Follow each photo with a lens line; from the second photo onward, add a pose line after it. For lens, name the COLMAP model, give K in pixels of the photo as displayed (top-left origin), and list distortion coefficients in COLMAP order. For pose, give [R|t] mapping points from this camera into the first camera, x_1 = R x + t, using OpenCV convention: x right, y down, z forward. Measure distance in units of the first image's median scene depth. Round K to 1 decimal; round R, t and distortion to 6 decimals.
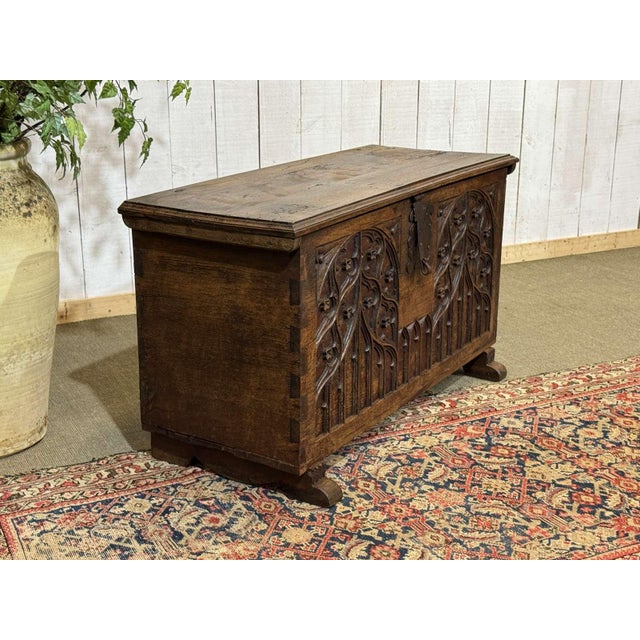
lens RADIAL K [[1069.4, 0, 320.6], [0, 1069.4, 321.5], [0, 0, 1]] dist [0.133483, 0.000000]
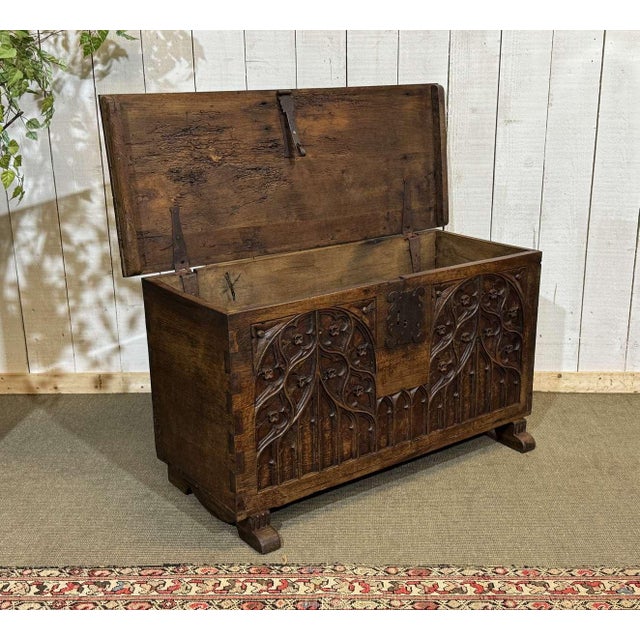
lens RADIAL K [[893.2, 0, 346.5], [0, 893.2, 326.2], [0, 0, 1]] dist [0.115602, 0.000000]
pose [[0.934759, 0.091327, -0.343344, 0.370773], [-0.091676, 0.995672, 0.015253, -0.081477], [0.343251, 0.017219, 0.939086, 0.133545]]
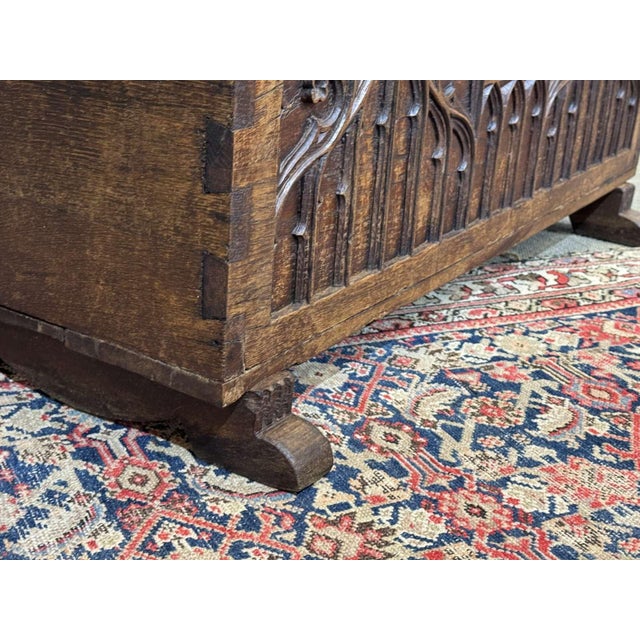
lens RADIAL K [[1069.4, 0, 312.4], [0, 1069.4, 331.3], [0, 0, 1]] dist [0.133483, 0.000000]
pose [[0.998277, 0.058671, 0.001237, 0.009391], [-0.058574, 0.994903, 0.082085, 0.078908], [0.003585, -0.082016, 0.996625, 0.586094]]
